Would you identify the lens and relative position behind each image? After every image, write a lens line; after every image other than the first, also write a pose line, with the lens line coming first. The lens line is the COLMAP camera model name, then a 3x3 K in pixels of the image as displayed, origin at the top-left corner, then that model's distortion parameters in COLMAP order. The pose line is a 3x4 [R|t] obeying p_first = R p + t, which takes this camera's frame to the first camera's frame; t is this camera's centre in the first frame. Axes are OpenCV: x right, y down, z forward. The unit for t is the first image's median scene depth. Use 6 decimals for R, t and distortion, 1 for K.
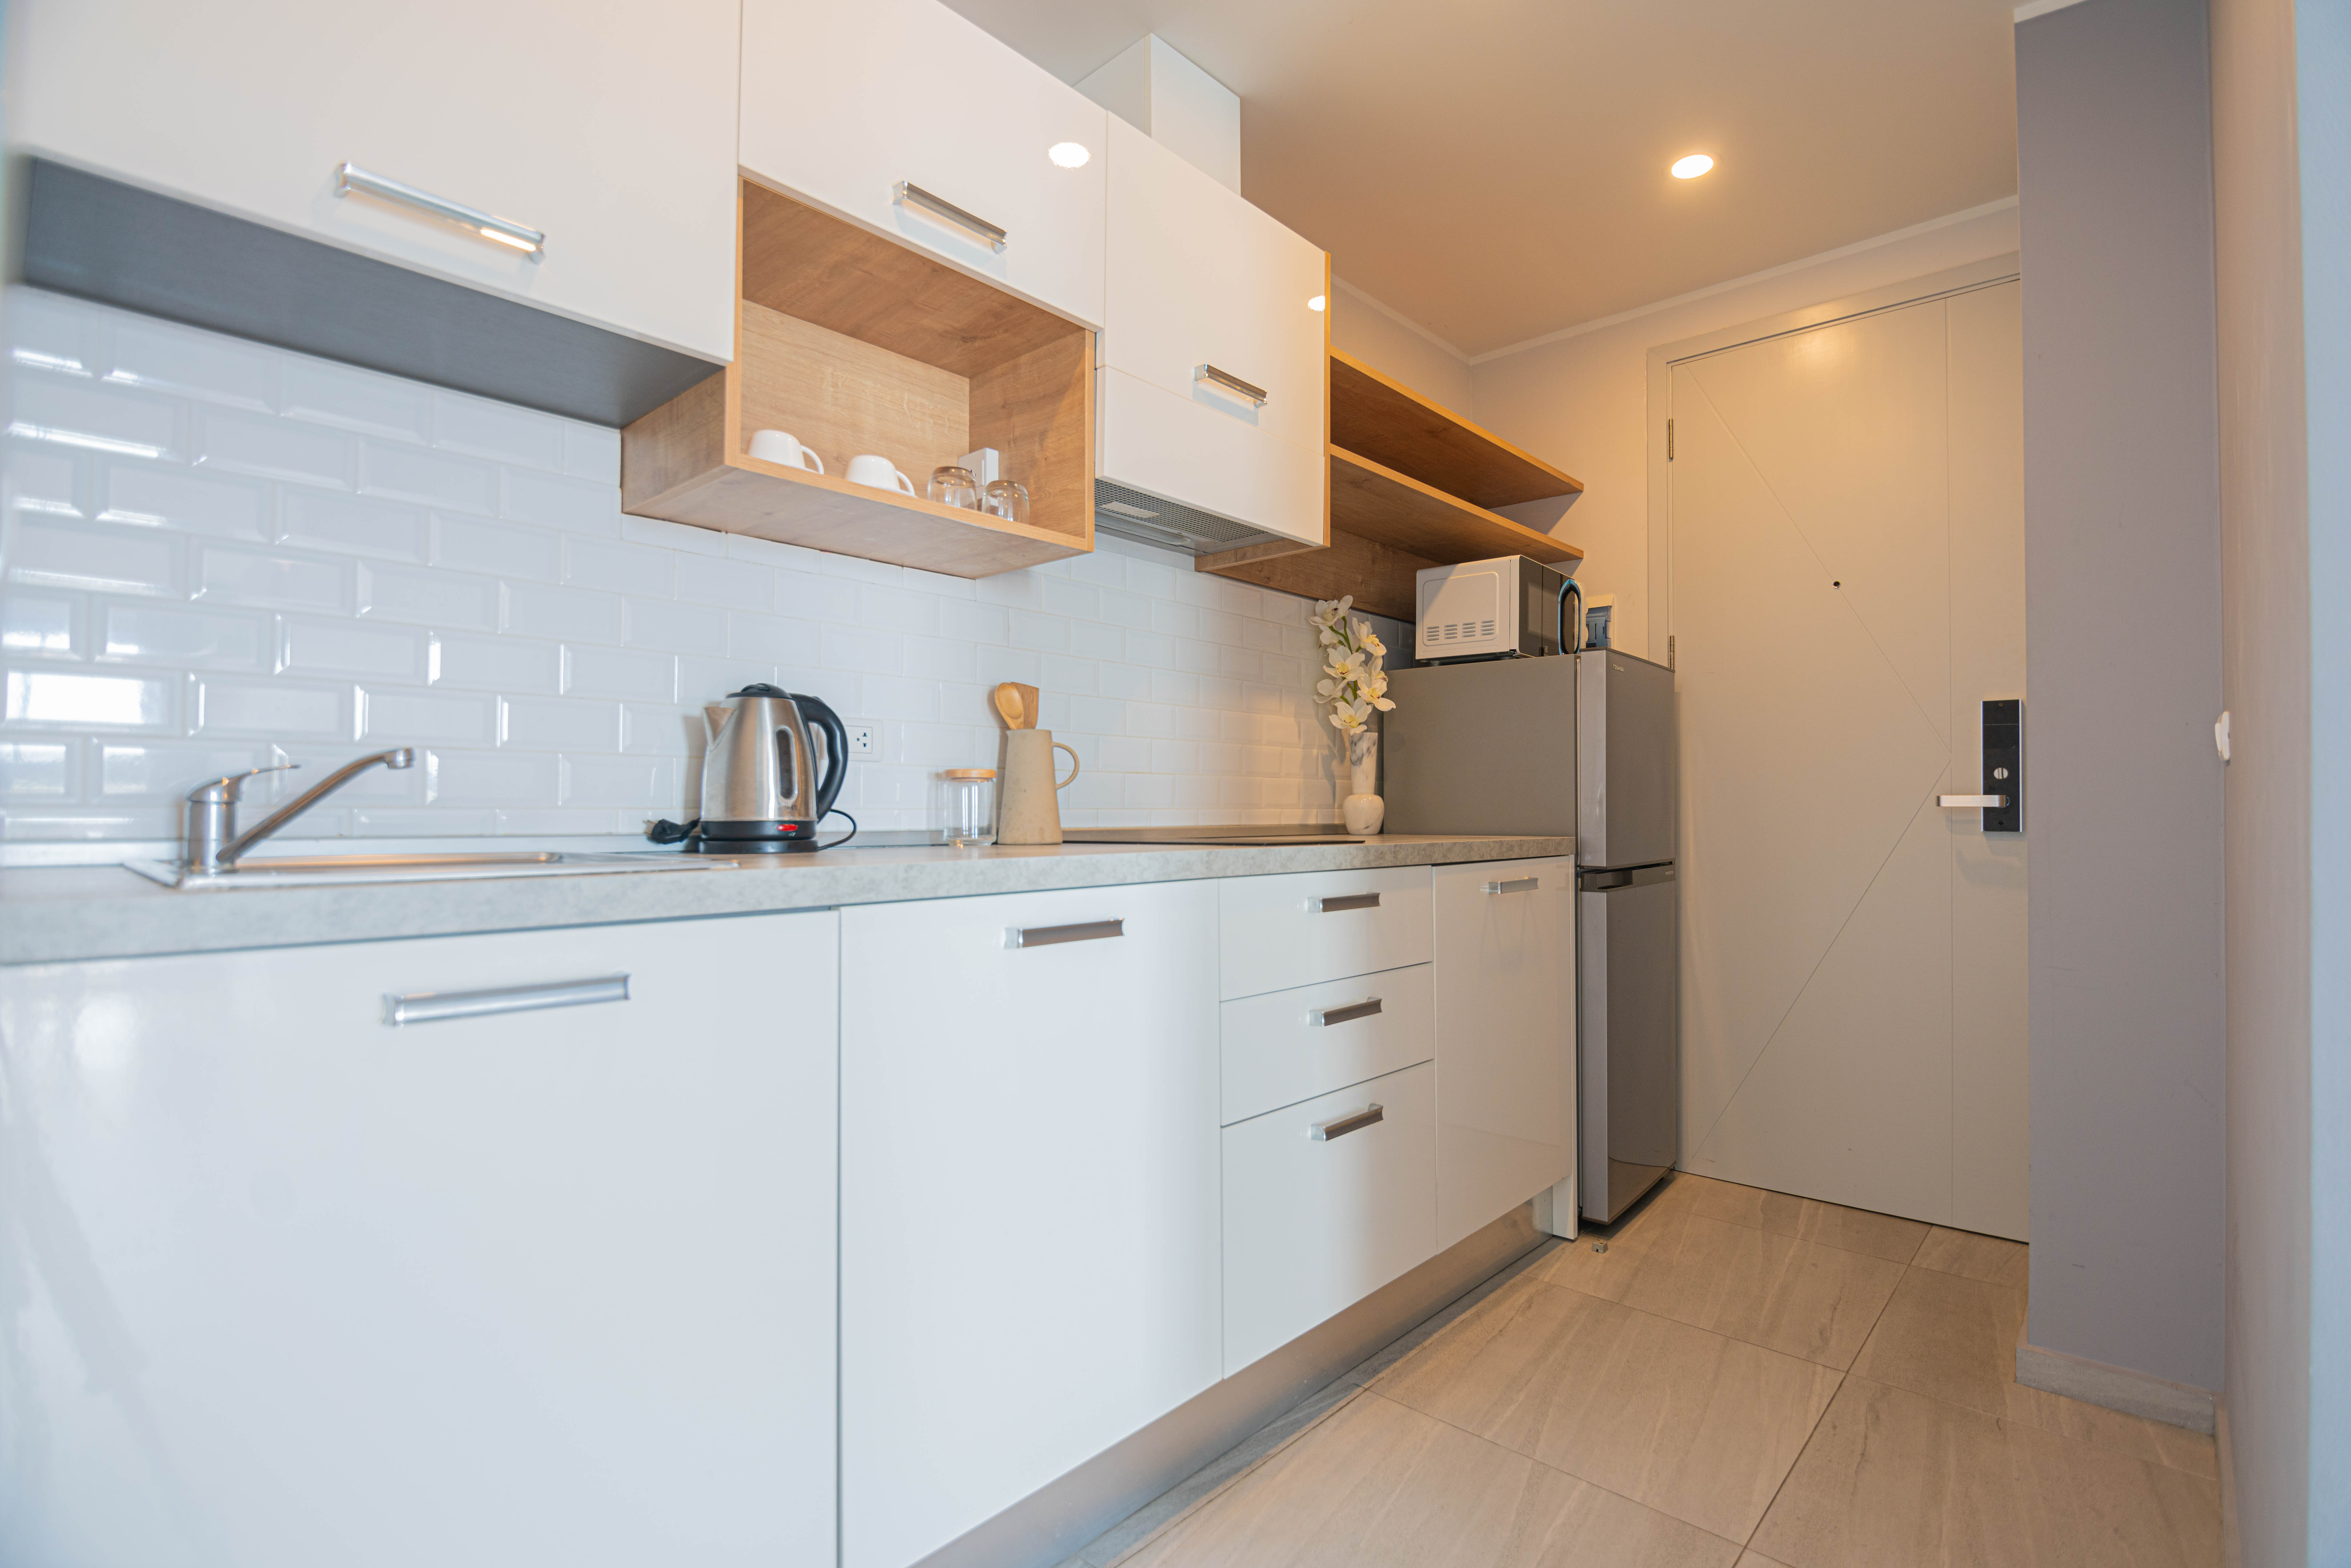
lens RADIAL K [[1062.4, 0, 1214.3], [0, 1062.4, 791.4], [0, 0, 1]] dist [-0.020255, -0.000837]
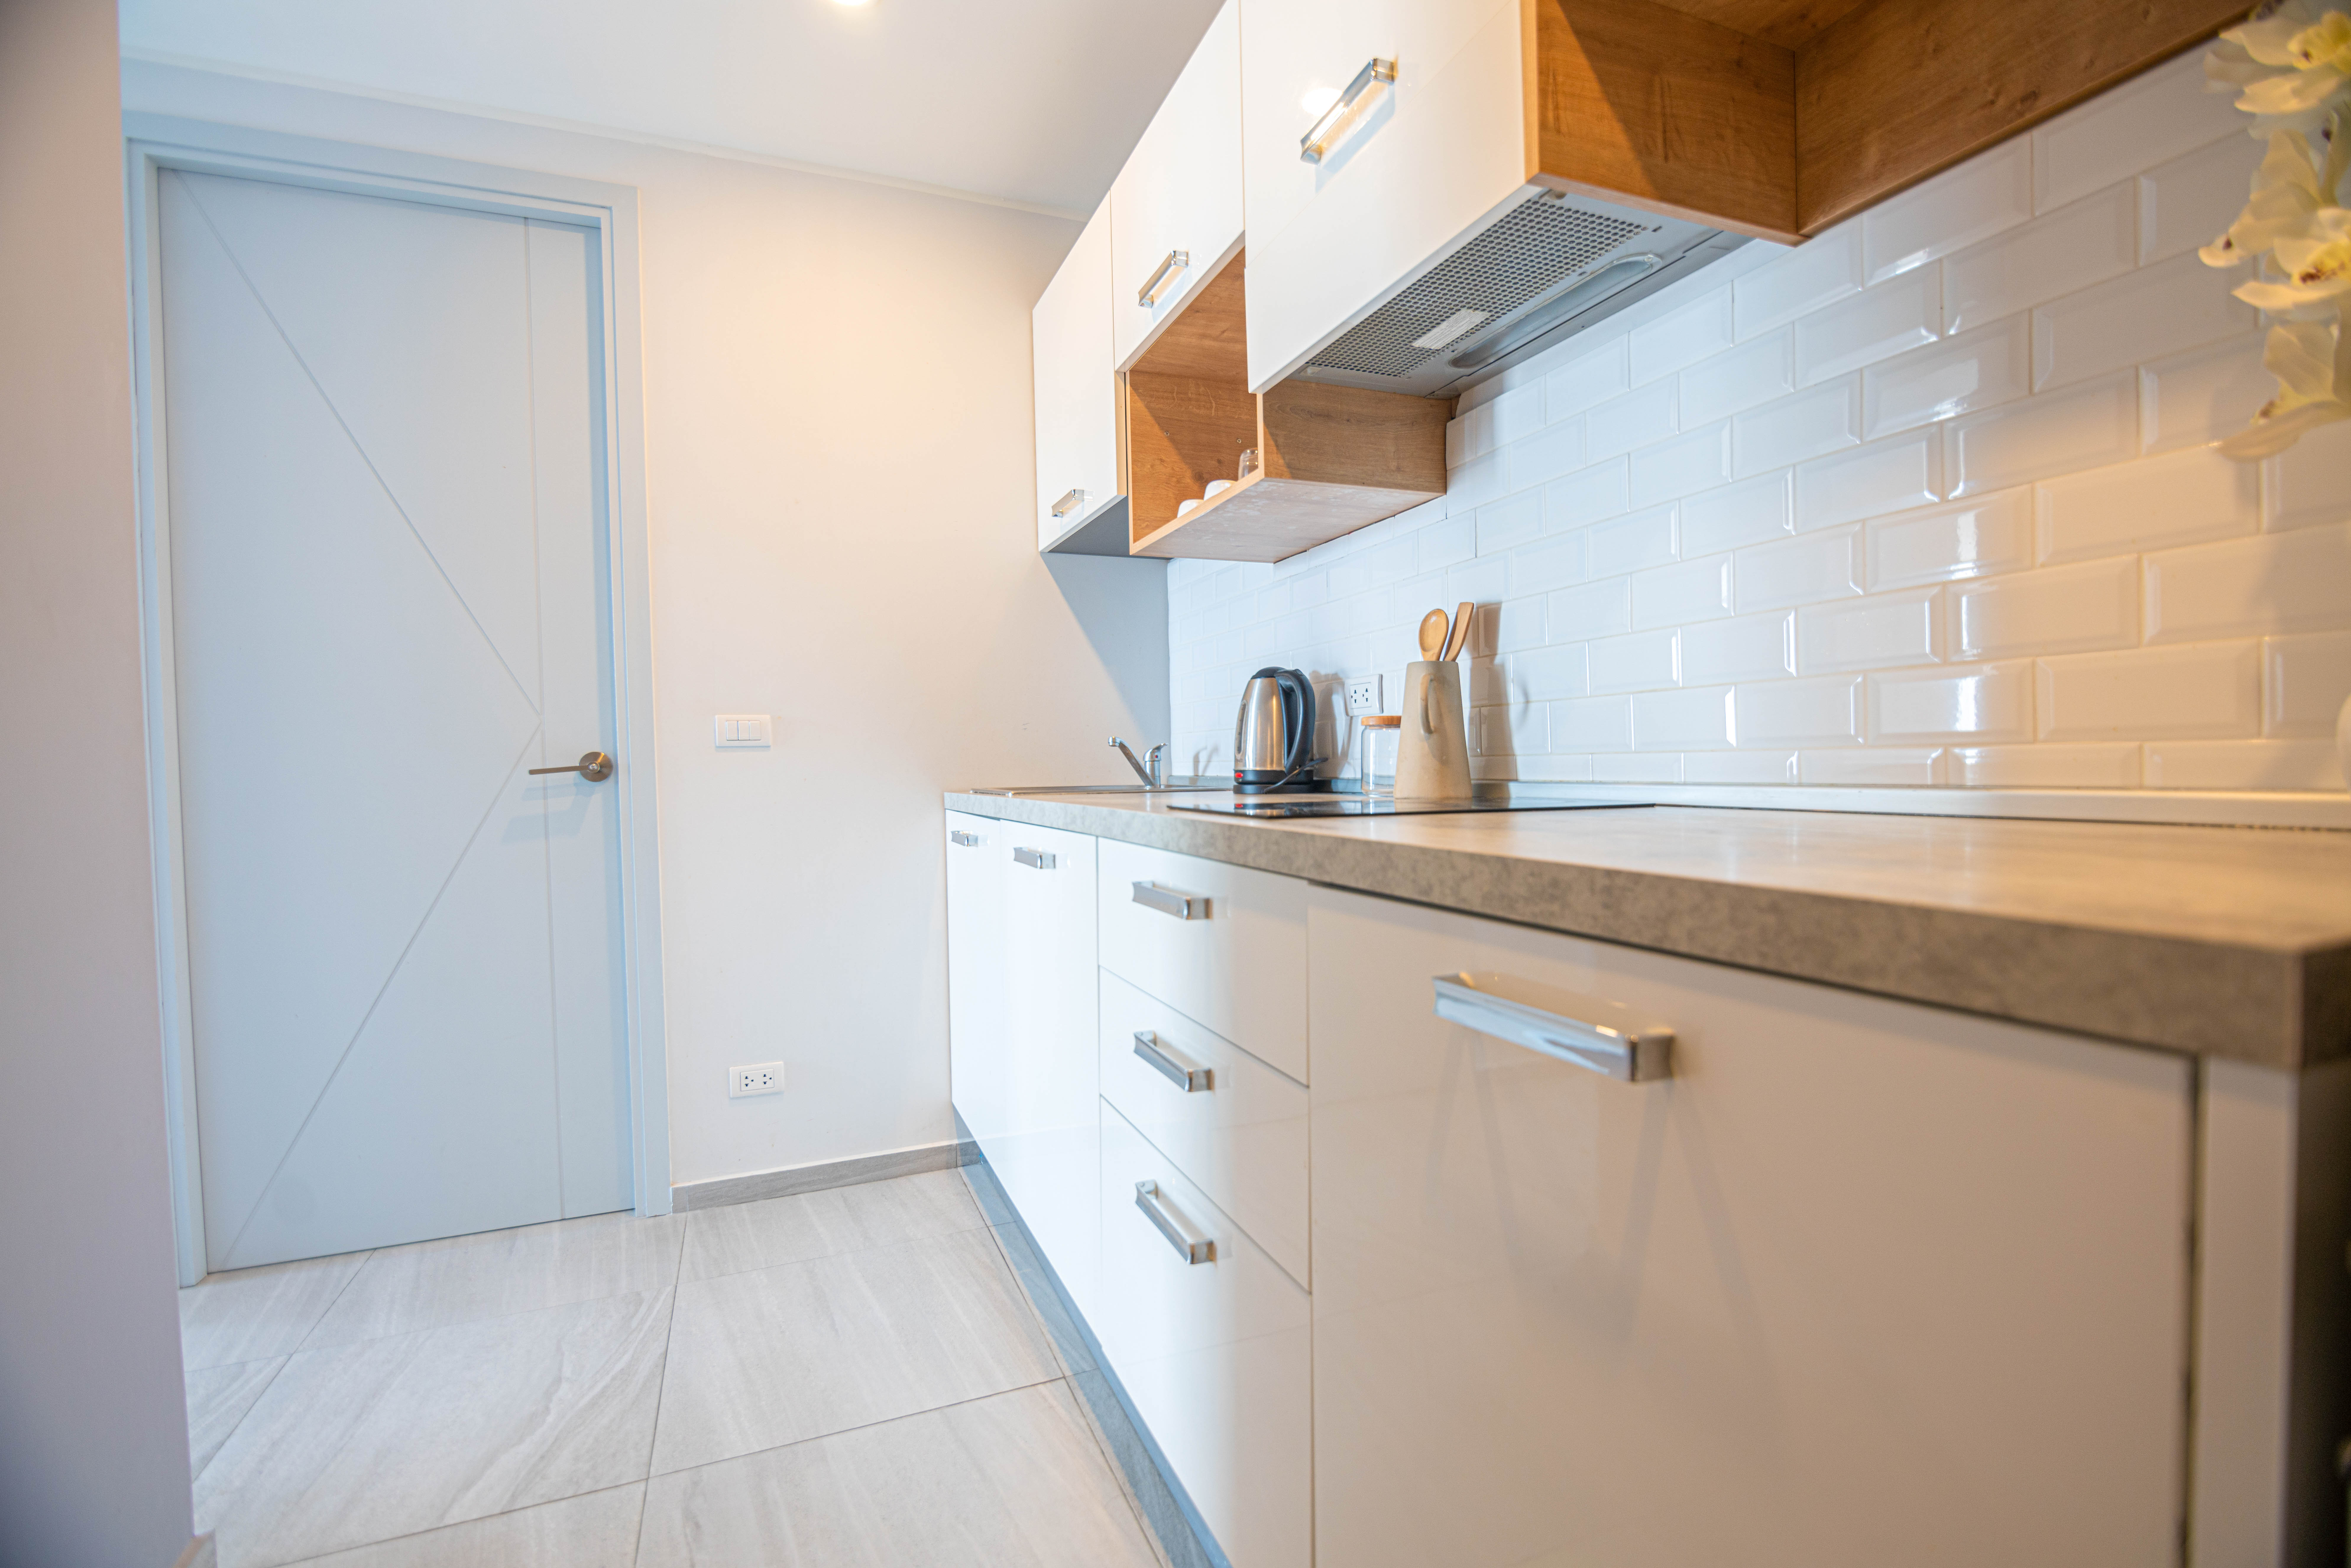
lens RADIAL K [[1062.5, 0, 1214.3], [0, 1062.5, 791.4], [0, 0, 1]] dist [-0.020255, -0.000837]
pose [[-0.421545, 0.030692, -0.906288, 0.780147], [0.034991, 0.999233, 0.017565, 0.026786], [0.906132, -0.024308, -0.422296, 1.420972]]
